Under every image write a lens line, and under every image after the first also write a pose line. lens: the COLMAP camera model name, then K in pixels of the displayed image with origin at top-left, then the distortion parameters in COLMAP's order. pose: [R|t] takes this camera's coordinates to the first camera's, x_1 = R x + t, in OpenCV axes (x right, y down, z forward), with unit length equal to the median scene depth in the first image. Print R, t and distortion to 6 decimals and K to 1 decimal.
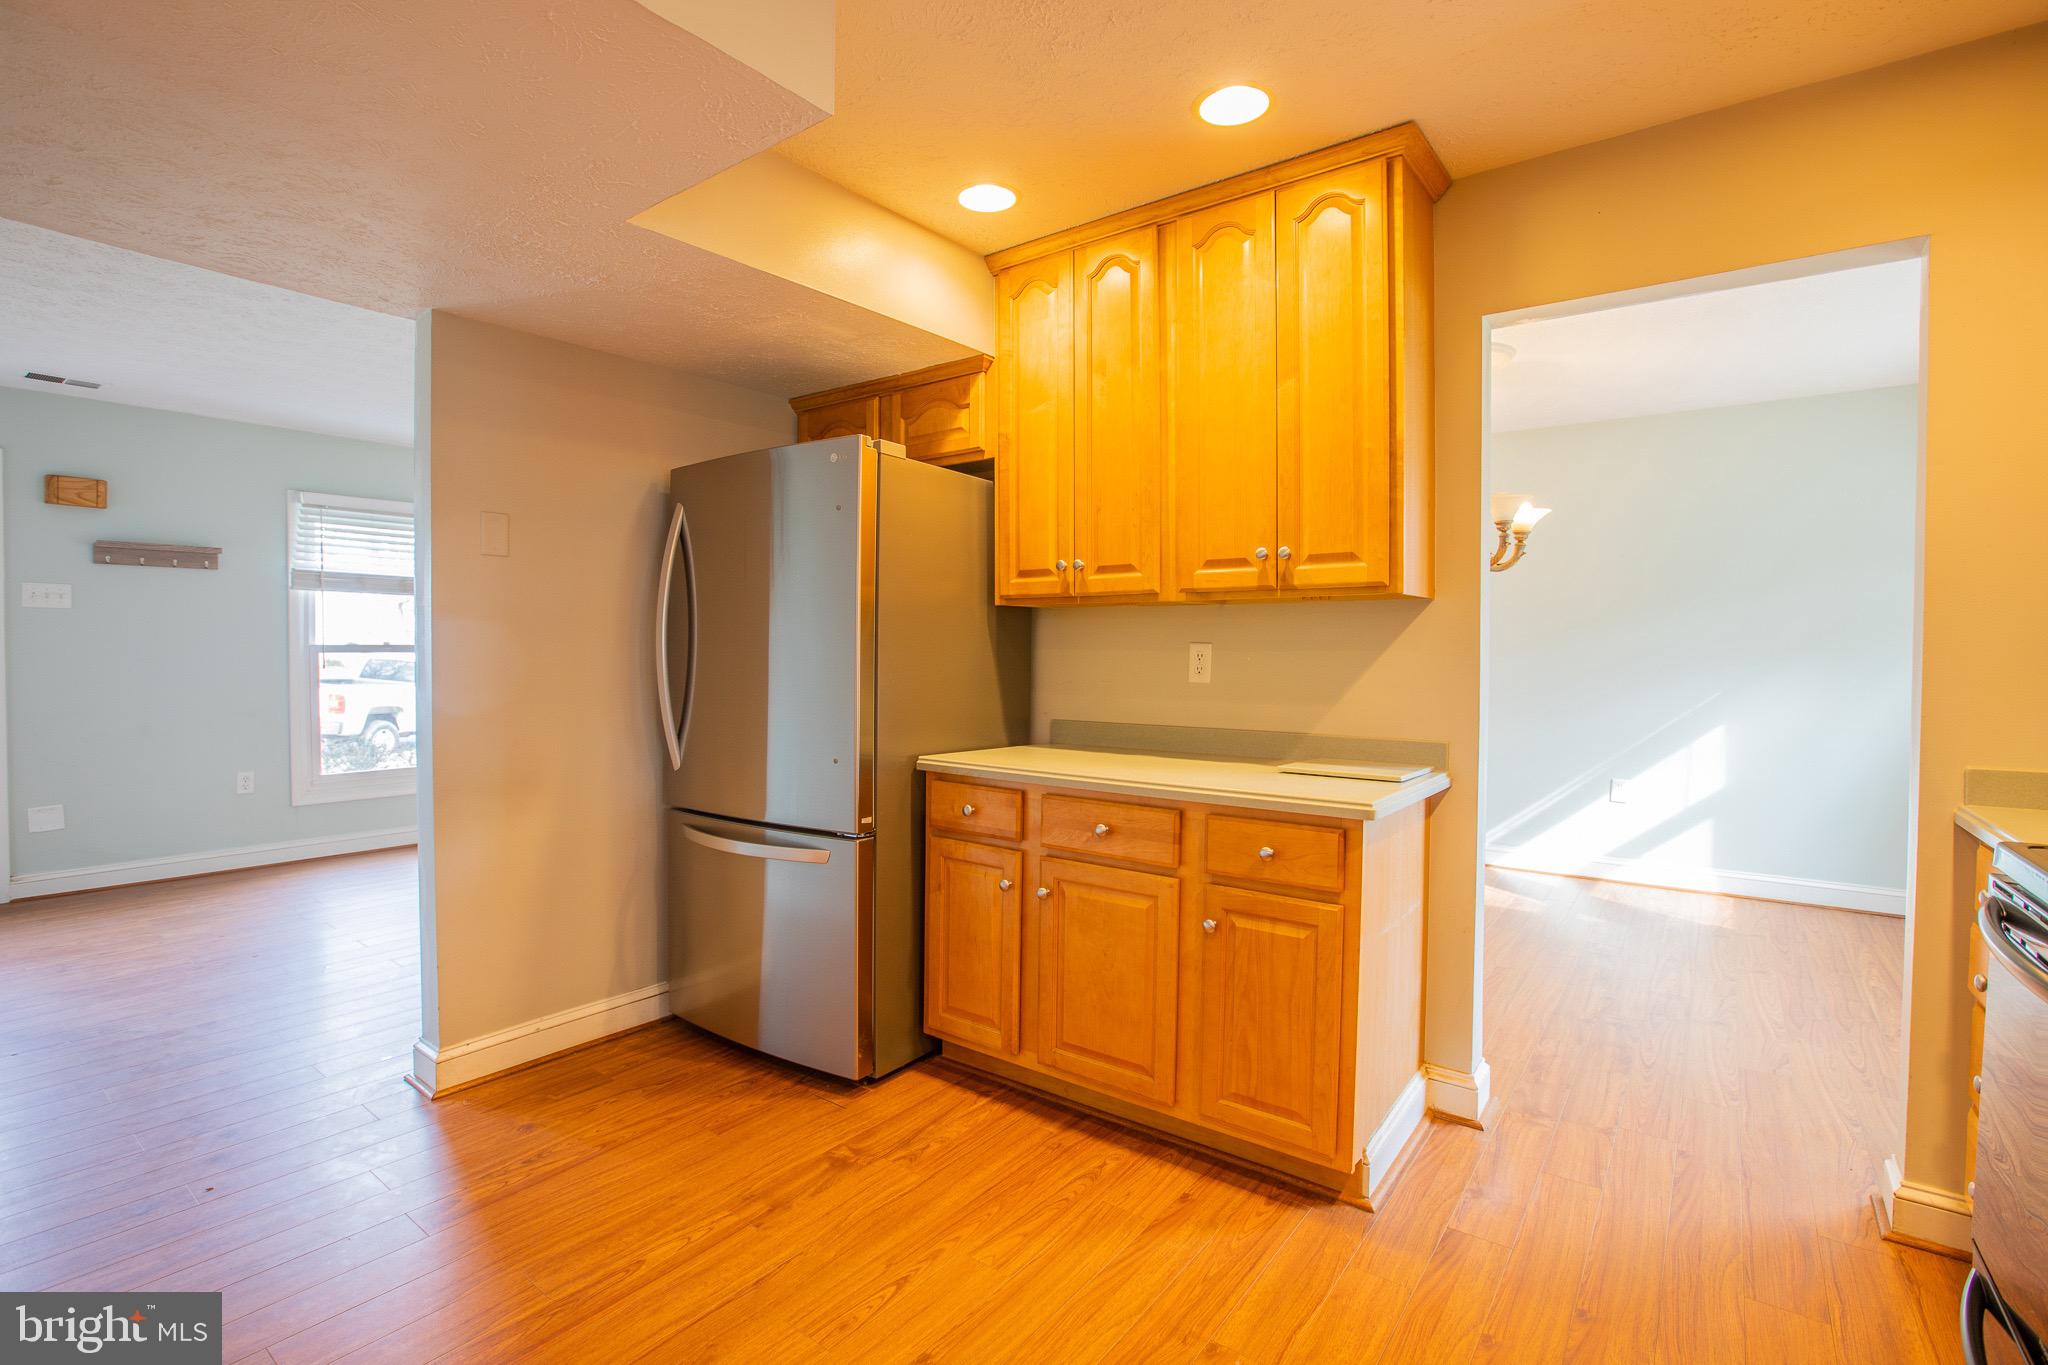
lens RADIAL K [[951.8, 0, 1016.4], [0, 951.8, 676.1], [0, 0, 1]] dist [-0.023056, 0.008226]
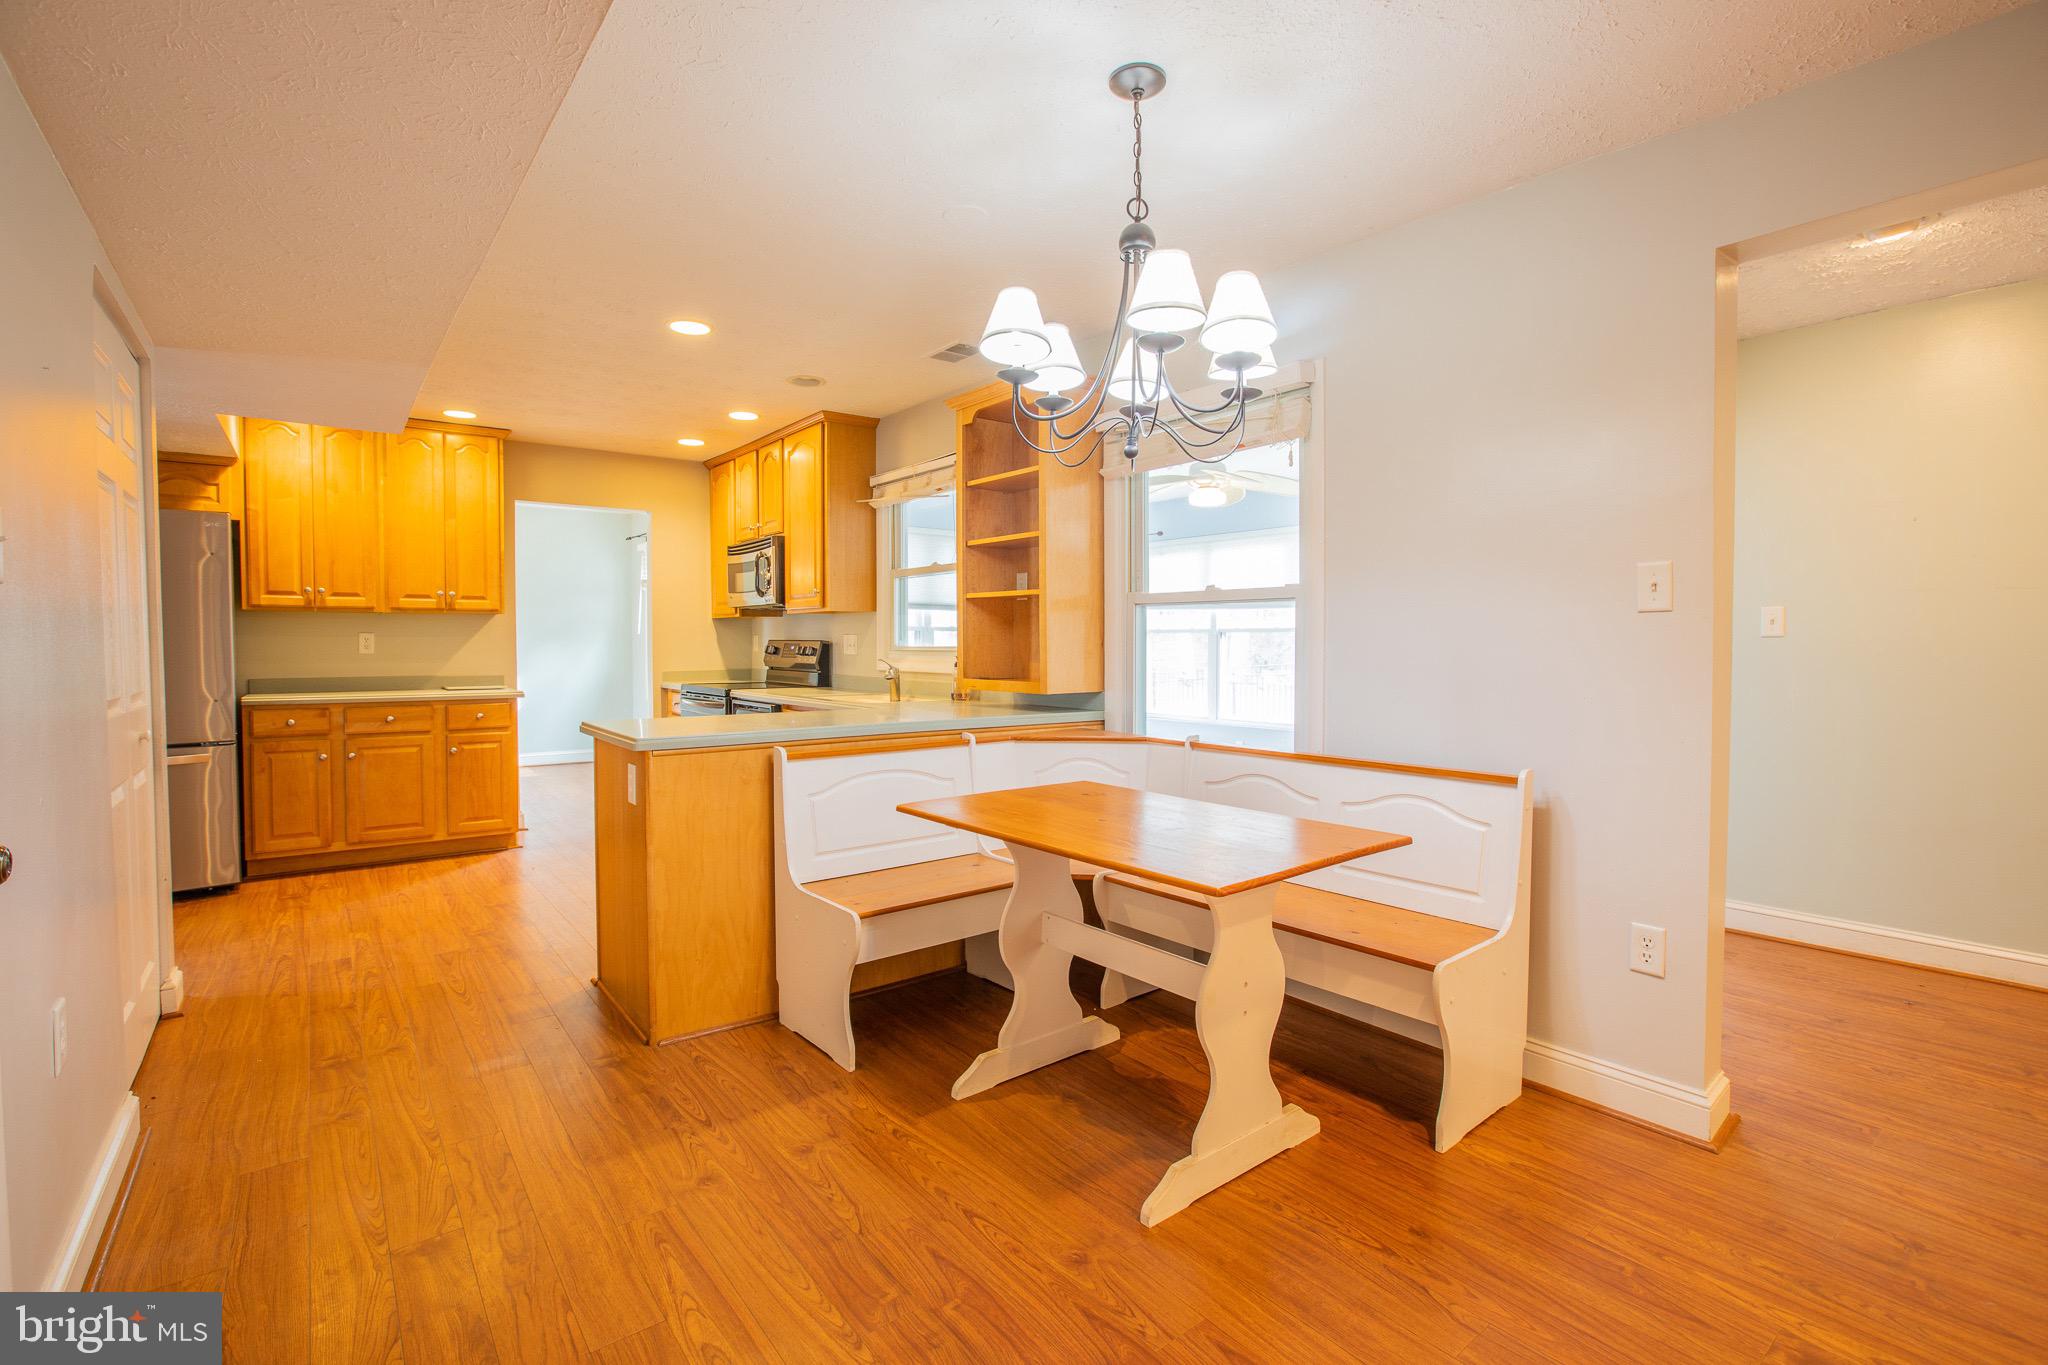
lens RADIAL K [[951.8, 0, 1015.6], [0, 951.8, 668.6], [0, 0, 1]] dist [-0.023056, 0.008226]
pose [[0.279355, -0.026106, 0.959833, -1.502424], [0.030402, 0.999370, 0.018333, 0.049102], [-0.959706, 0.024059, 0.279973, -0.923414]]
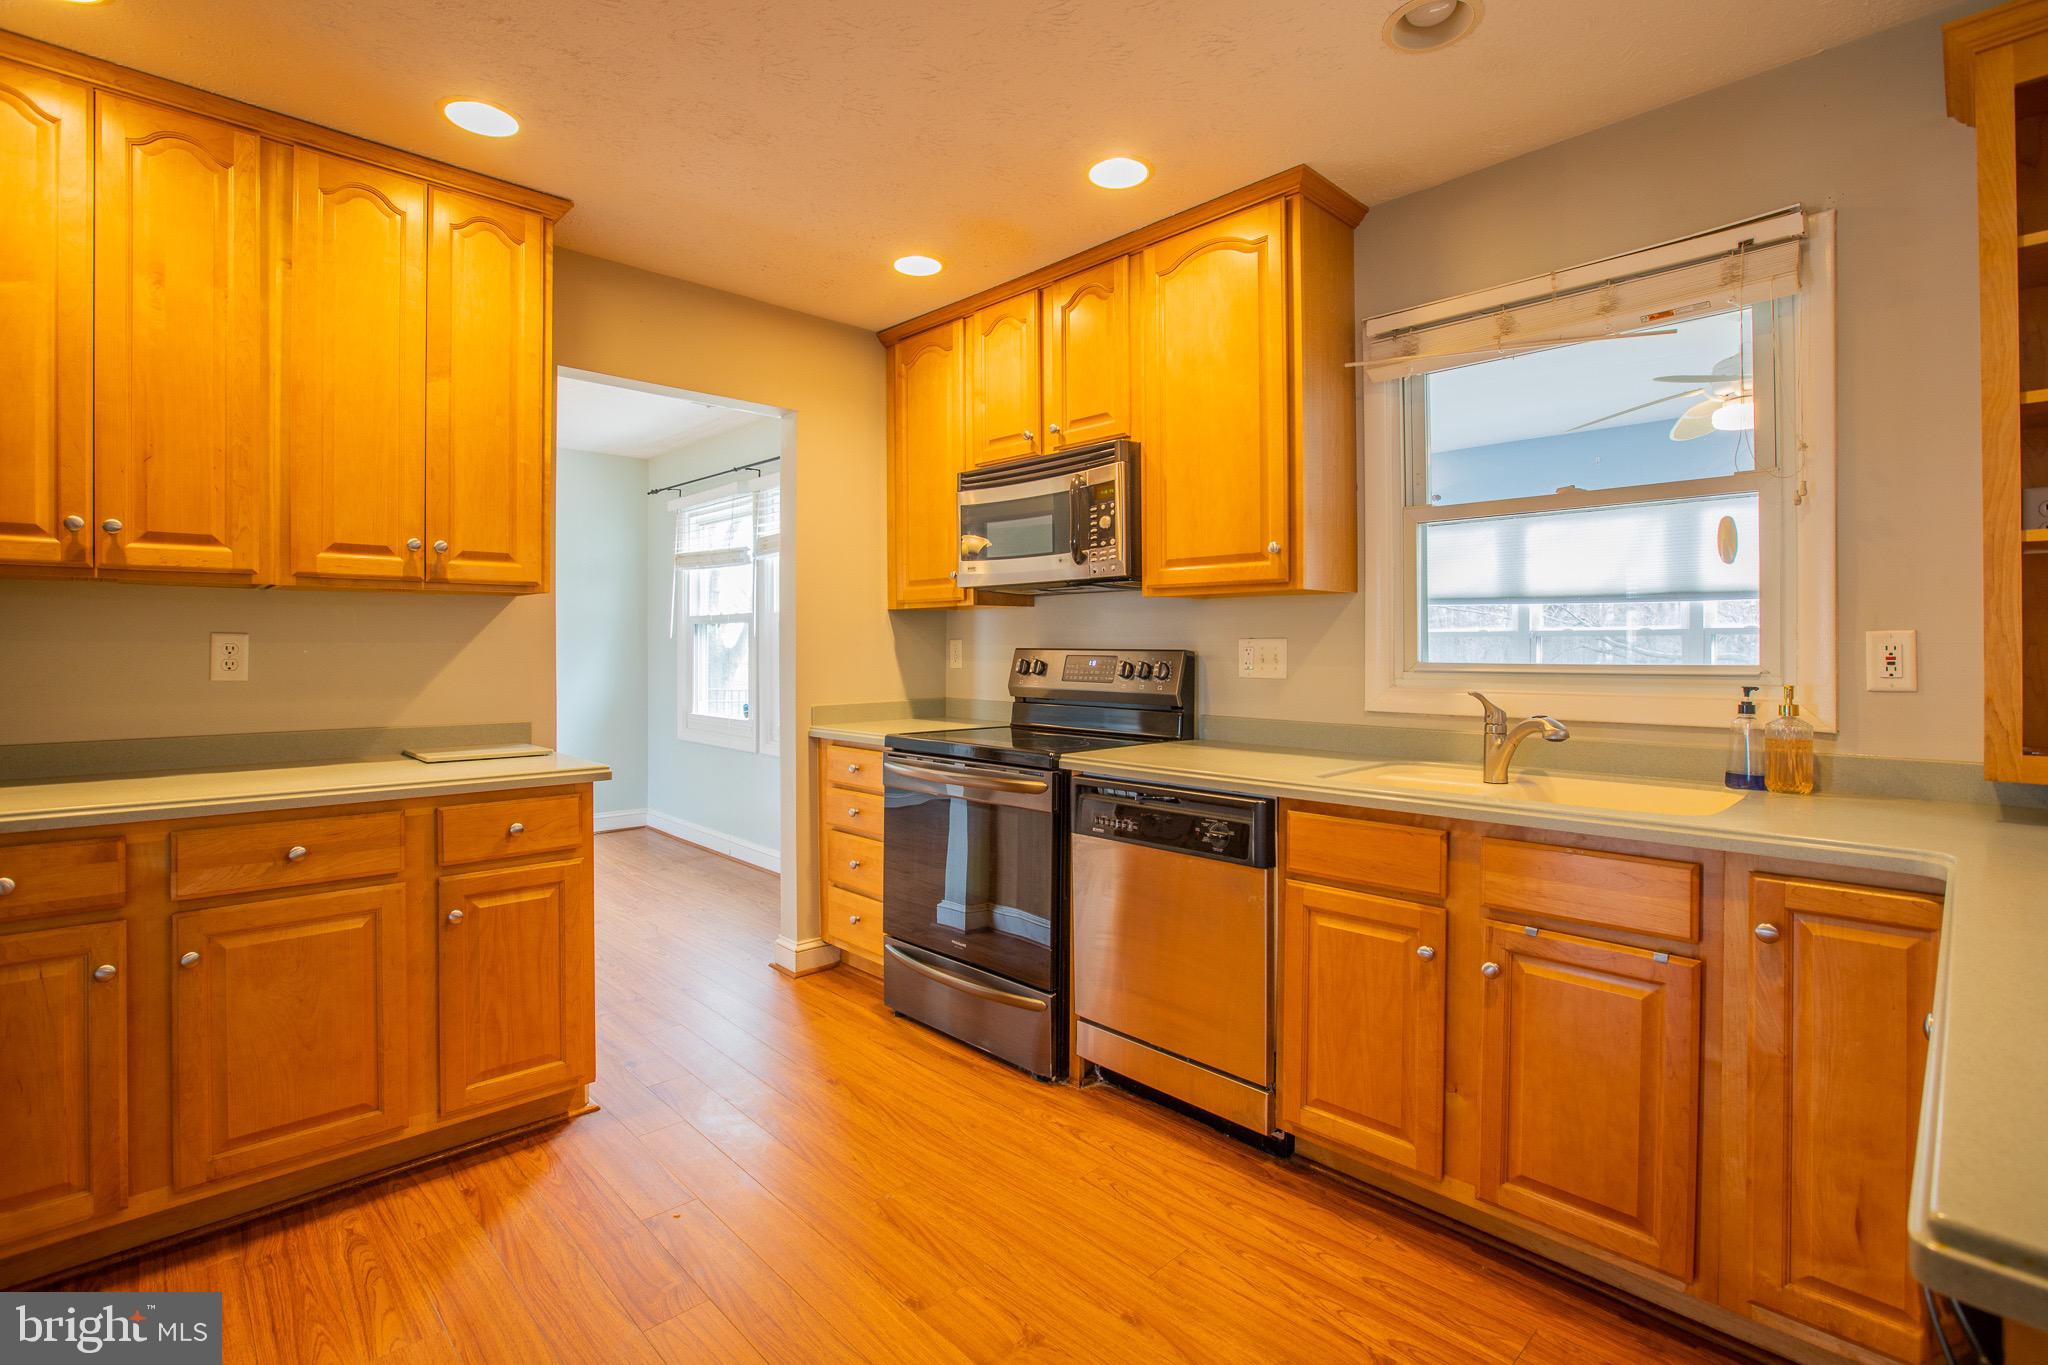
lens RADIAL K [[951.8, 0, 1013.5], [0, 951.8, 647.8], [0, 0, 1]] dist [-0.023056, 0.008226]
pose [[0.172997, -0.001939, 0.984920, -0.599041], [0.029857, 0.999549, -0.003276, 0.000969], [-0.984470, 0.029973, 0.172977, 0.215235]]
